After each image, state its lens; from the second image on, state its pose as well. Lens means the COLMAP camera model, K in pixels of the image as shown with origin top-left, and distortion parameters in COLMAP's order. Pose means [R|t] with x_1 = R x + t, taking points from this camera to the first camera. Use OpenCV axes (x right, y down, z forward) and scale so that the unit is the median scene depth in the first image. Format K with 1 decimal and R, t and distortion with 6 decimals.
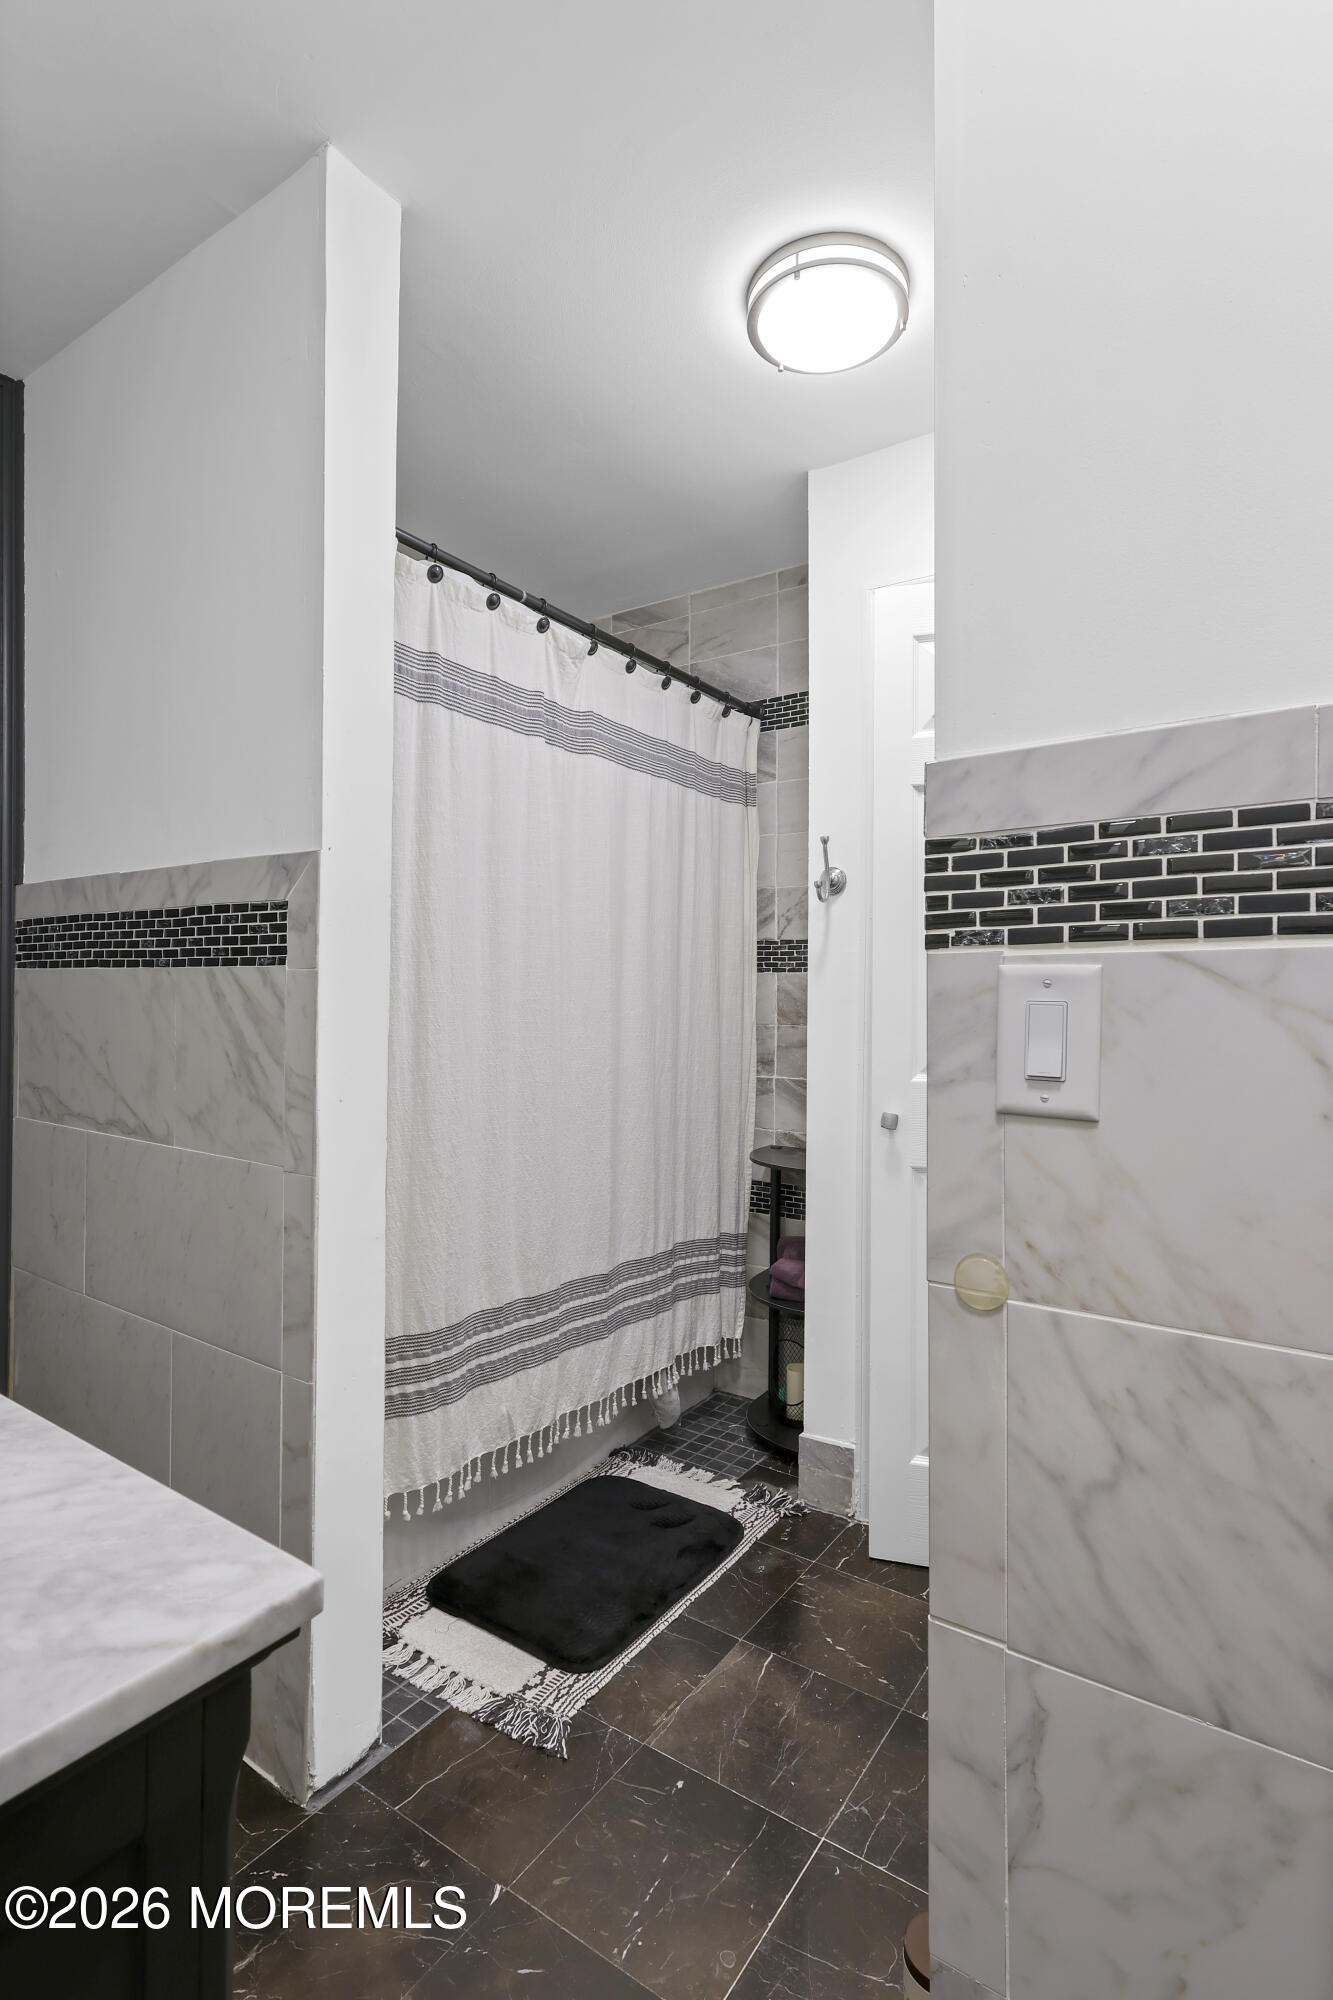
lens RADIAL K [[973.6, 0, 666.5], [0, 973.6, 1000.0], [0, 0, 1]] dist [-0.000536, 0.000042]
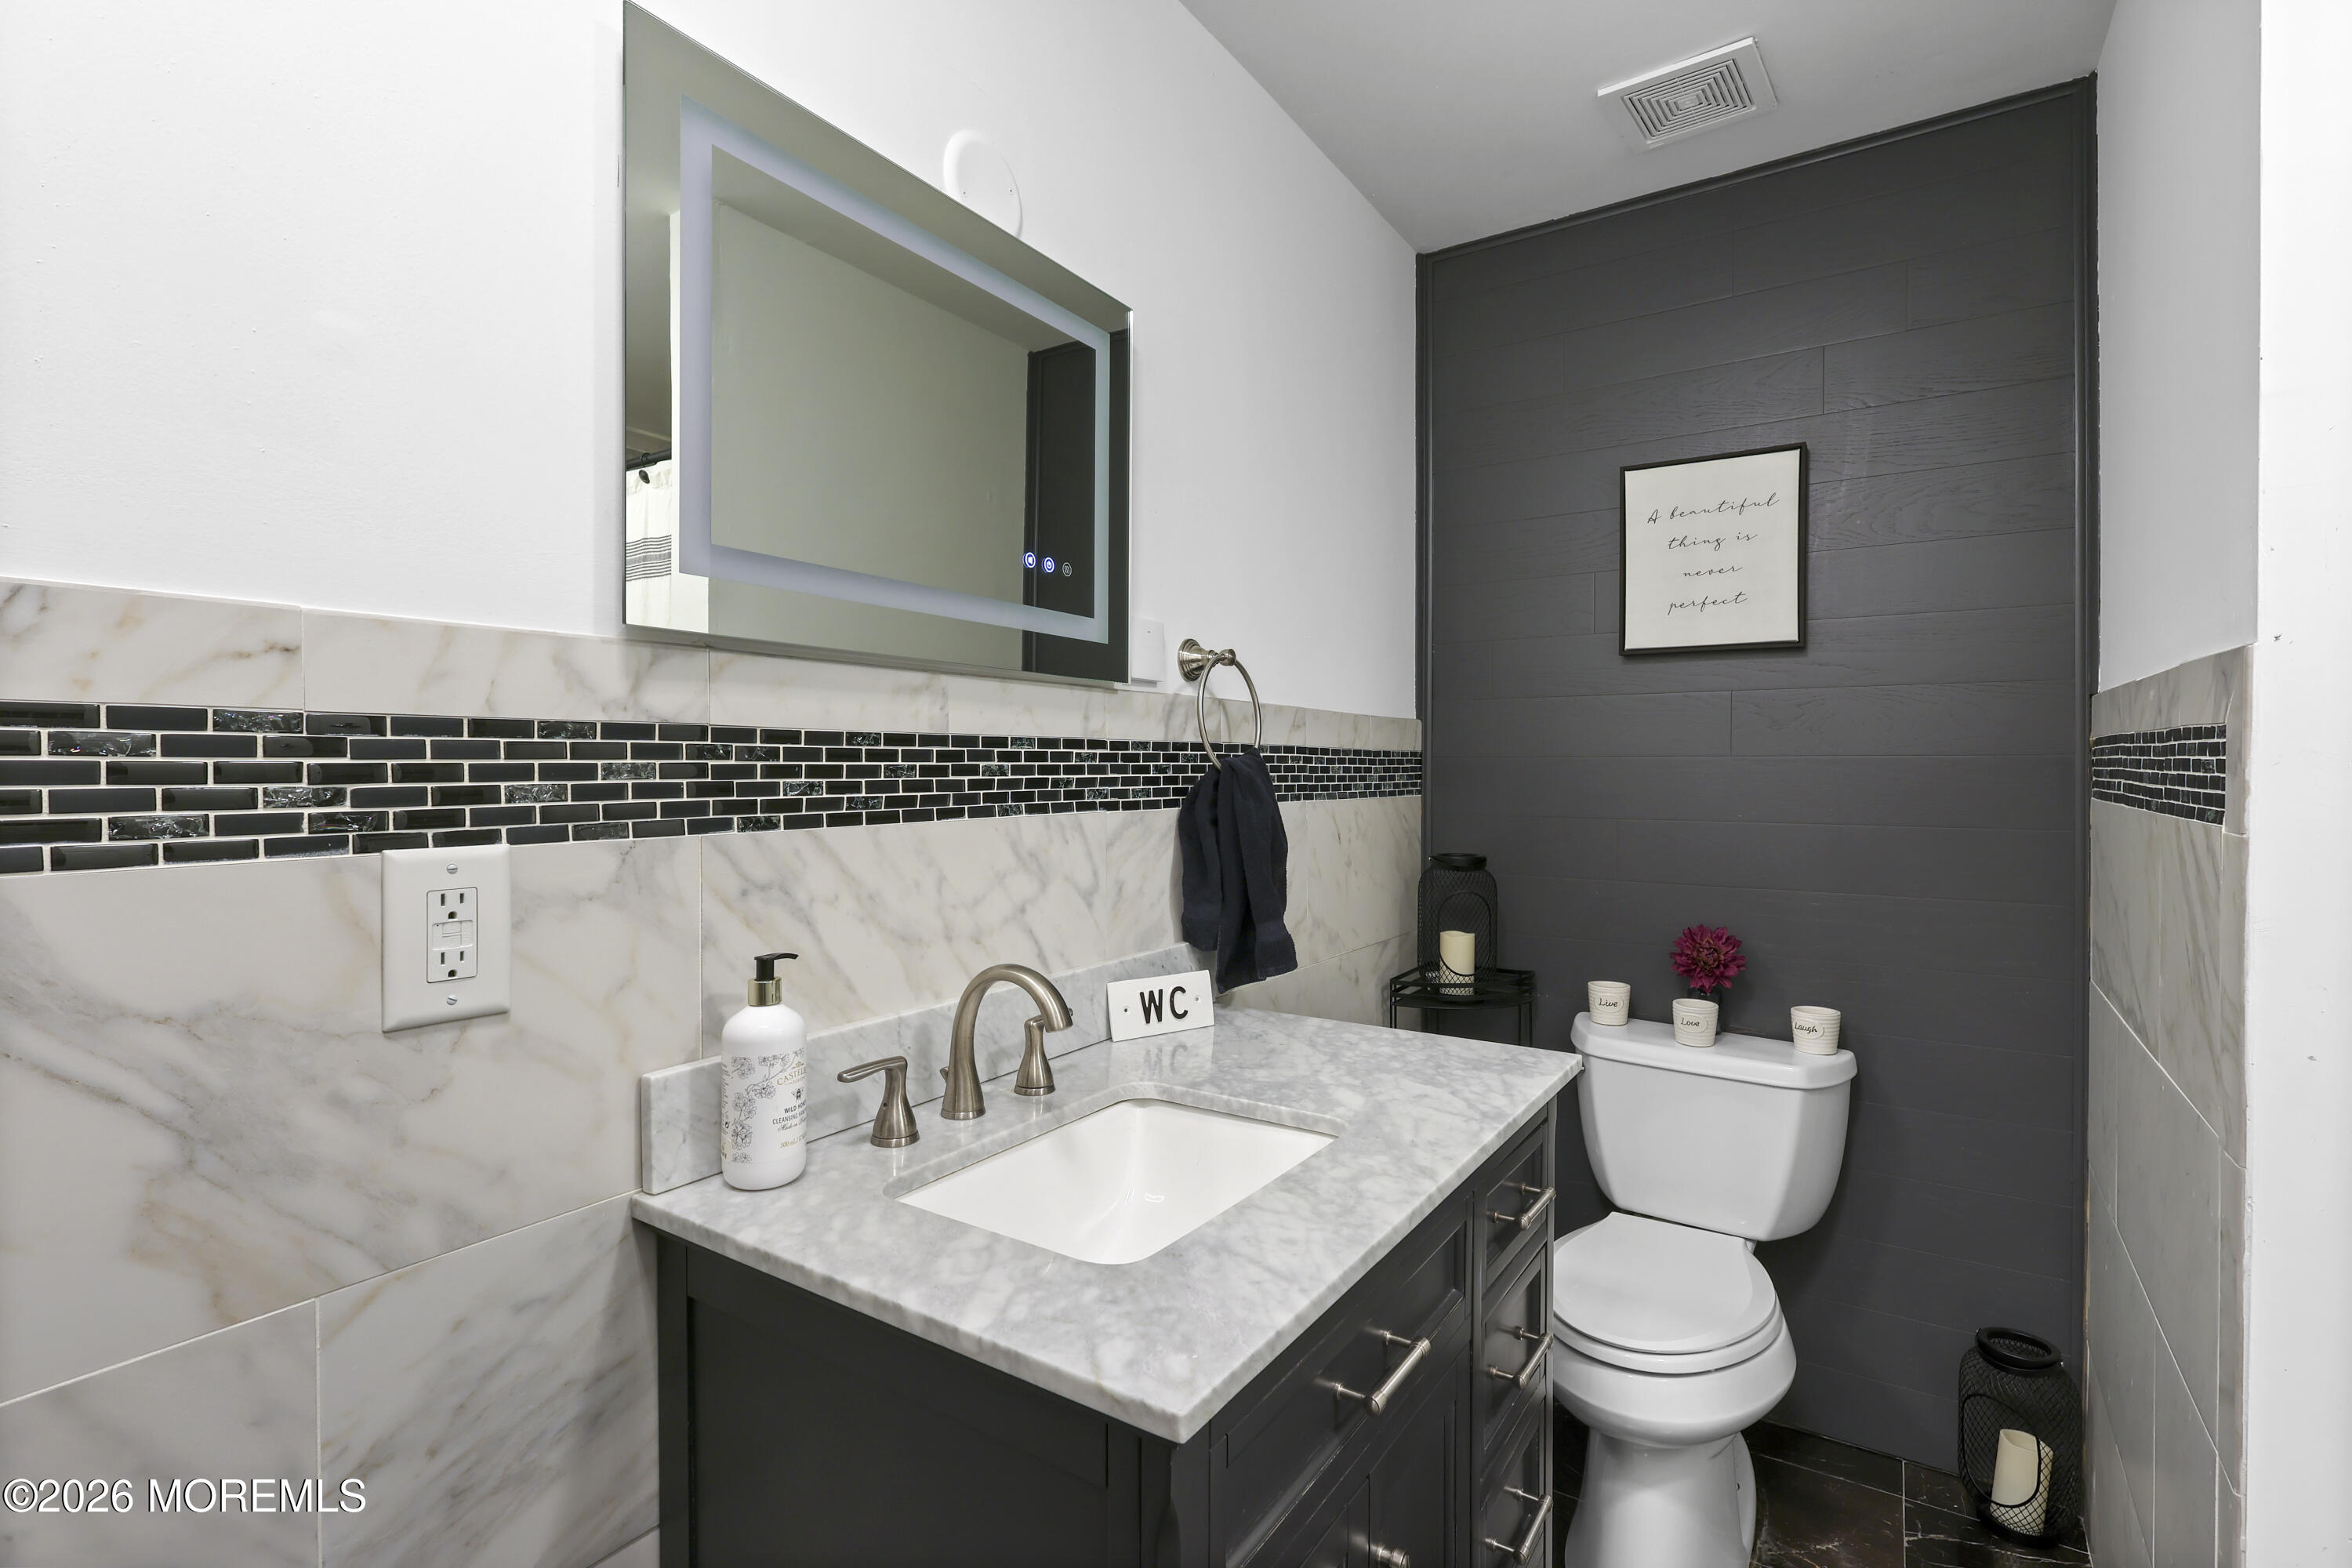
lens RADIAL K [[1095.6, 0, 1176.0], [0, 1095.6, 784.0], [0, 0, 1]] dist [-0.002024, -0.000330]
pose [[0.015618, 0.007138, -0.999853, 0.319622], [-0.000366, 0.999974, 0.007133, -0.068299], [0.999878, 0.000255, 0.015620, 0.300281]]
